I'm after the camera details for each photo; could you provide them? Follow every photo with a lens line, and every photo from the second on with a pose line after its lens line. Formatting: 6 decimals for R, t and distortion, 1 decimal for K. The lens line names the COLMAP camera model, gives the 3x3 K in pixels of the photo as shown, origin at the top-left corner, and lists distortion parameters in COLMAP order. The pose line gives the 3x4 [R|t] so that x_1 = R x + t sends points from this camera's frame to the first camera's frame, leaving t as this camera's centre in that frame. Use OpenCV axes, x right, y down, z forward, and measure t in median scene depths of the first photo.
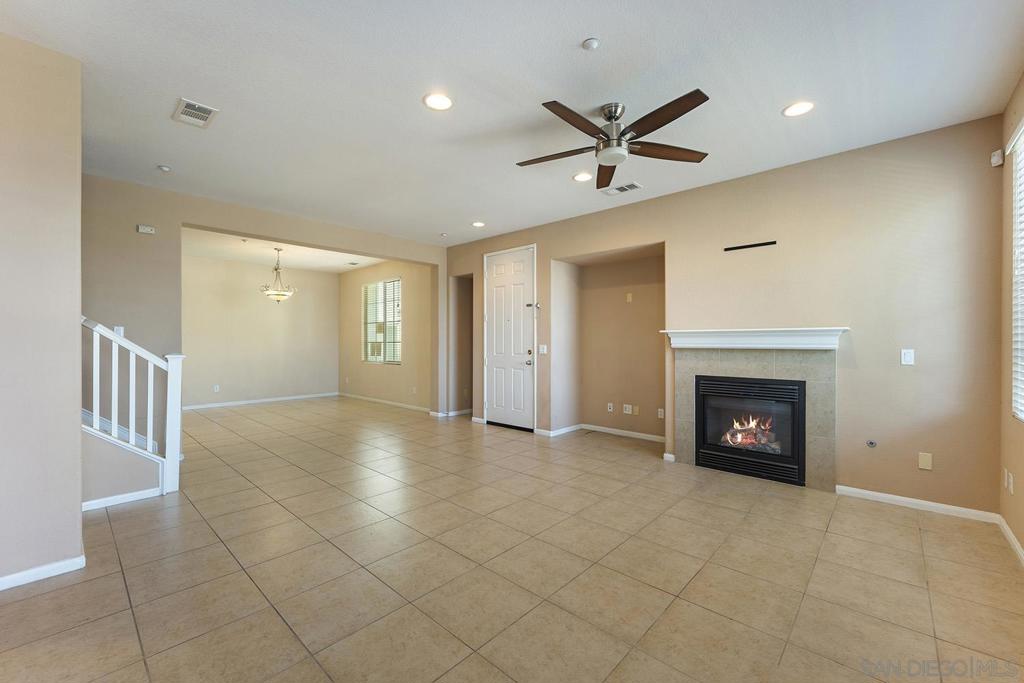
lens RADIAL K [[417.2, 0, 509.9], [0, 417.2, 344.1], [0, 0, 1]] dist [-0.003566, -0.000186]
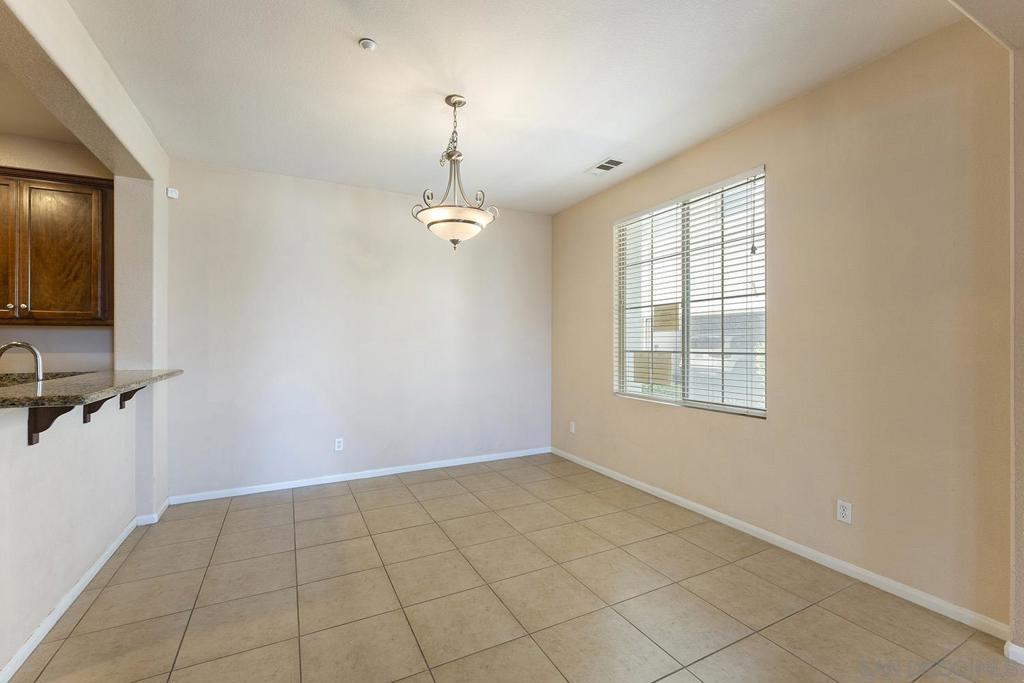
lens RADIAL K [[434.9, 0, 511.5], [0, 434.9, 341.8], [0, 0, 1]] dist [0.005265, 0.000099]
pose [[0.942041, 0.005434, -0.335455, -0.306116], [-0.006987, 0.999970, -0.003421, -0.011722], [0.335426, 0.005567, 0.942050, 0.529390]]
